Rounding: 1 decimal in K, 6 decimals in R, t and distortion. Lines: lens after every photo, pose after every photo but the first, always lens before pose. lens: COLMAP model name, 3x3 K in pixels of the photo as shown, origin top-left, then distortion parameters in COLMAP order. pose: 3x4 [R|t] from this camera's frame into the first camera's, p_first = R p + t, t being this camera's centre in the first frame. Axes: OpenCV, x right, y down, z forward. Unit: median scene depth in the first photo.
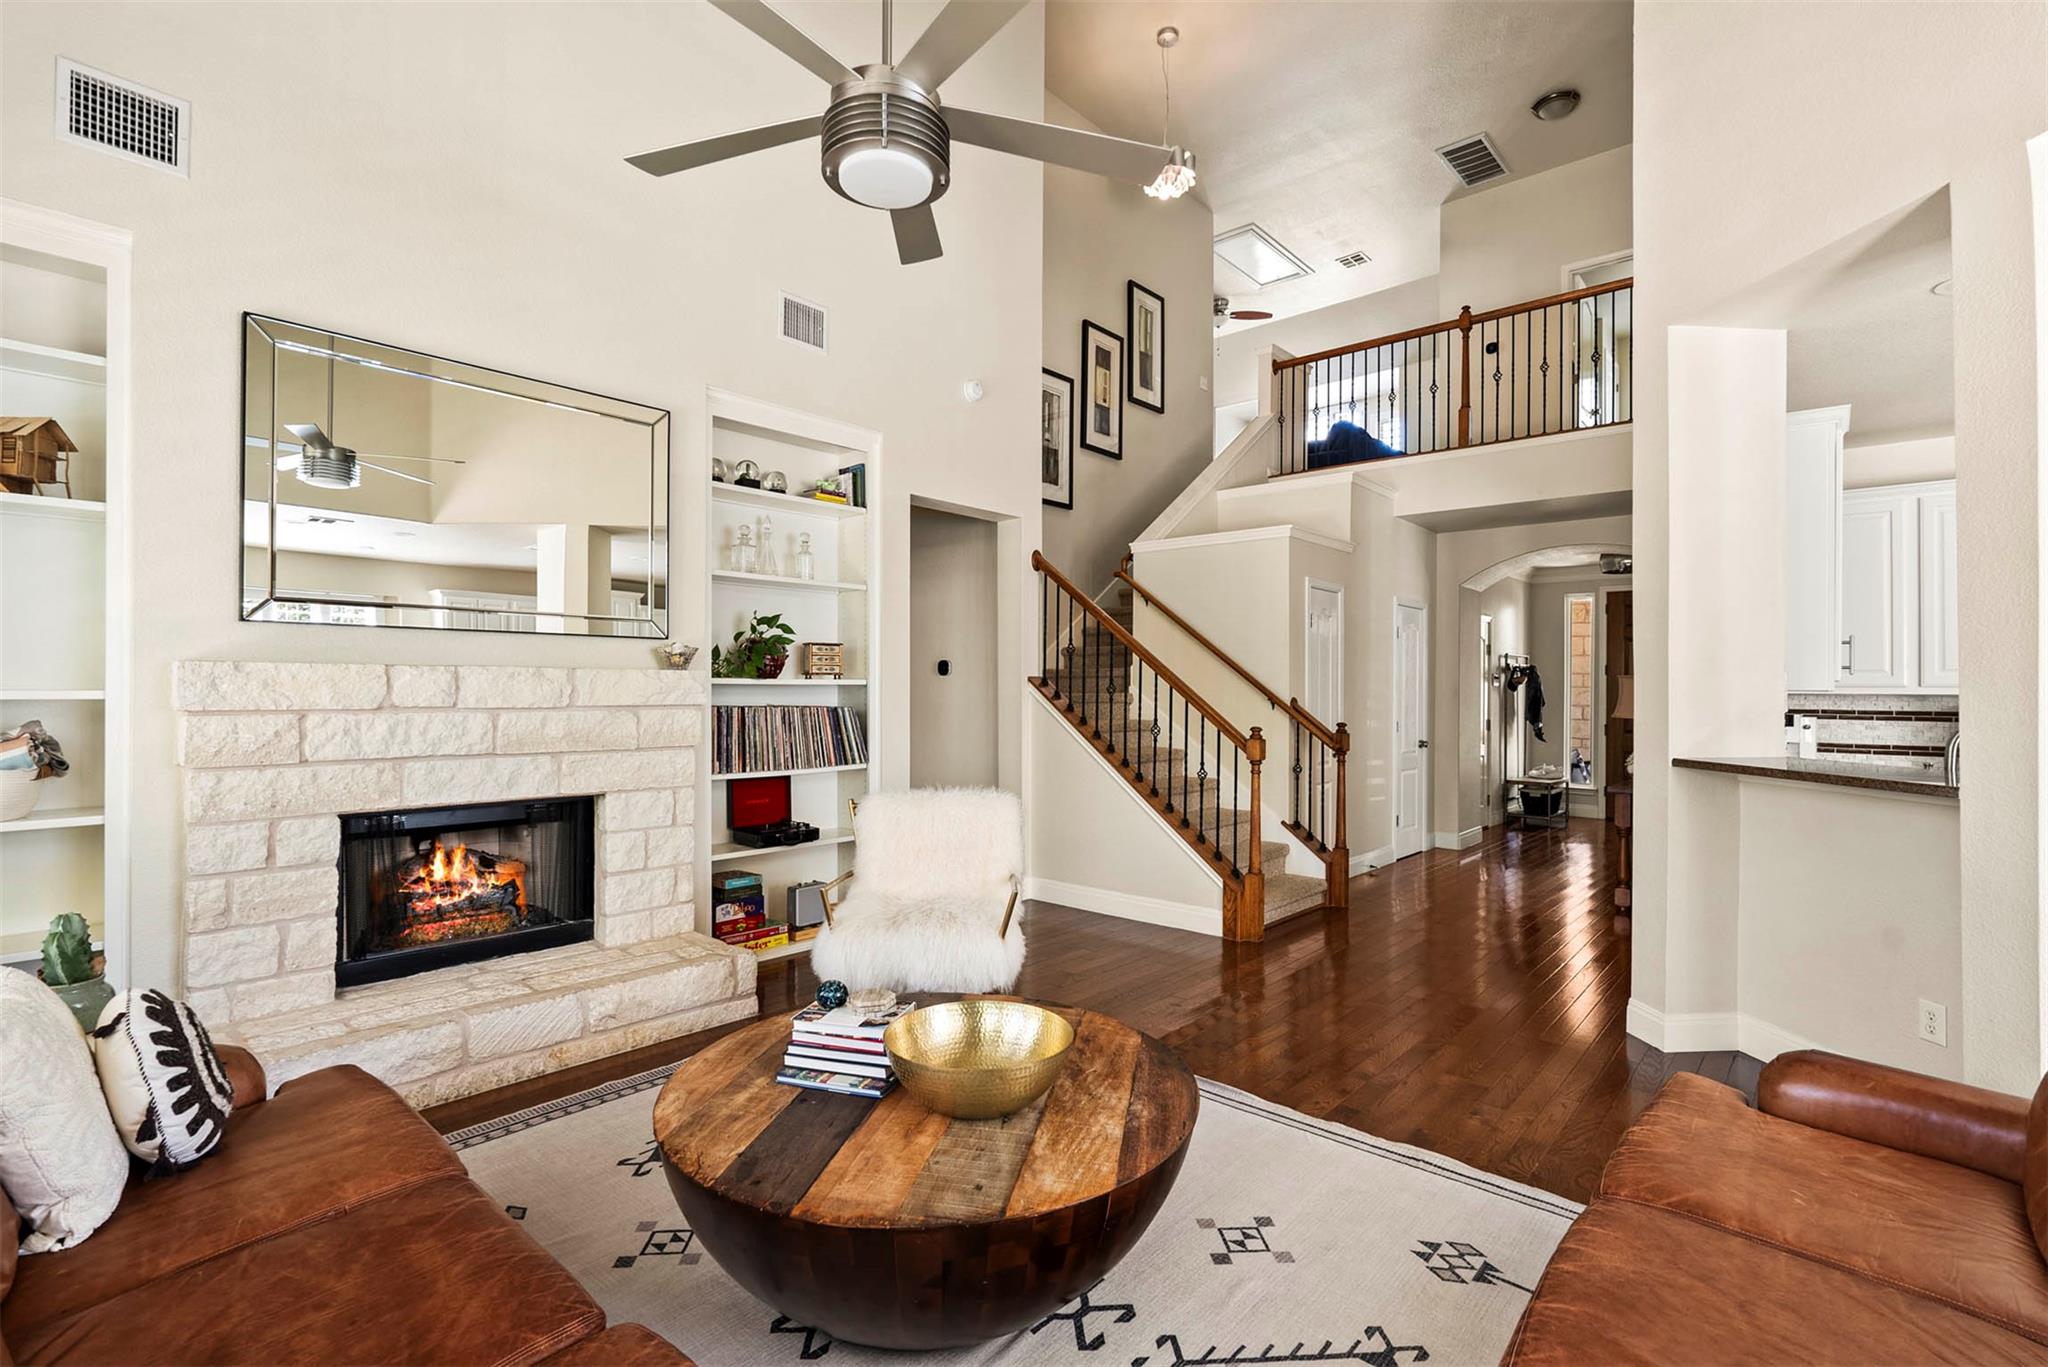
lens RADIAL K [[912.8, 0, 1039.4], [0, 912.8, 684.1], [0, 0, 1]] dist [-0.000834, -0.000469]
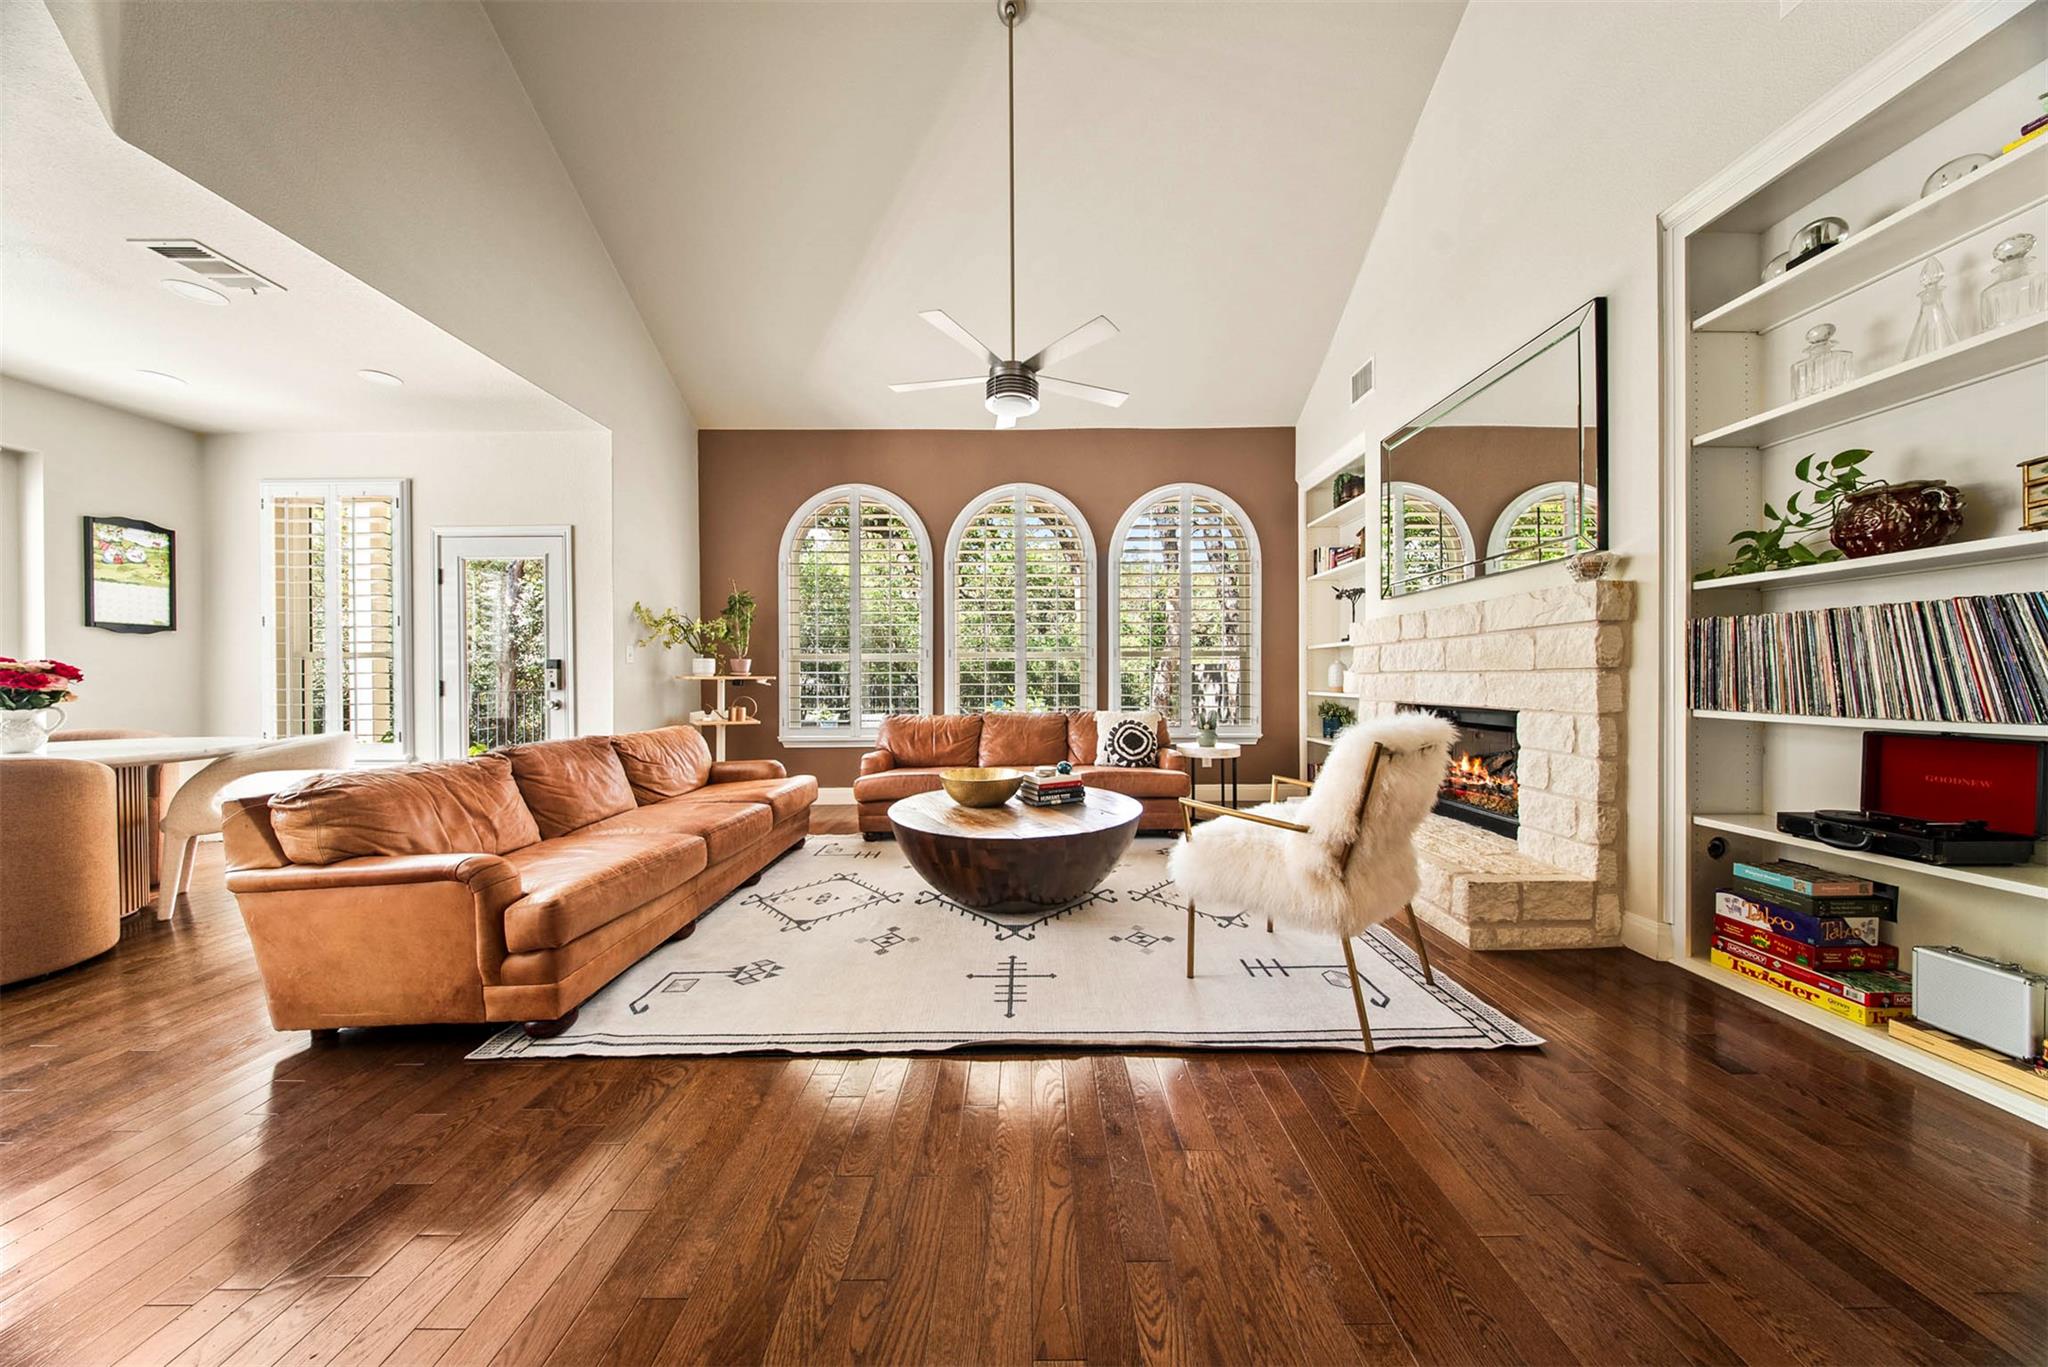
lens RADIAL K [[629.3, 0, 1028.3], [0, 629.3, 685.0], [0, 0, 1]] dist [-0.002508, -0.000067]
pose [[-0.748786, 0.000916, -0.662811, 0.454097], [0.002704, 0.999995, -0.001672, 0.089393], [0.662806, -0.003044, -0.748785, 1.169021]]
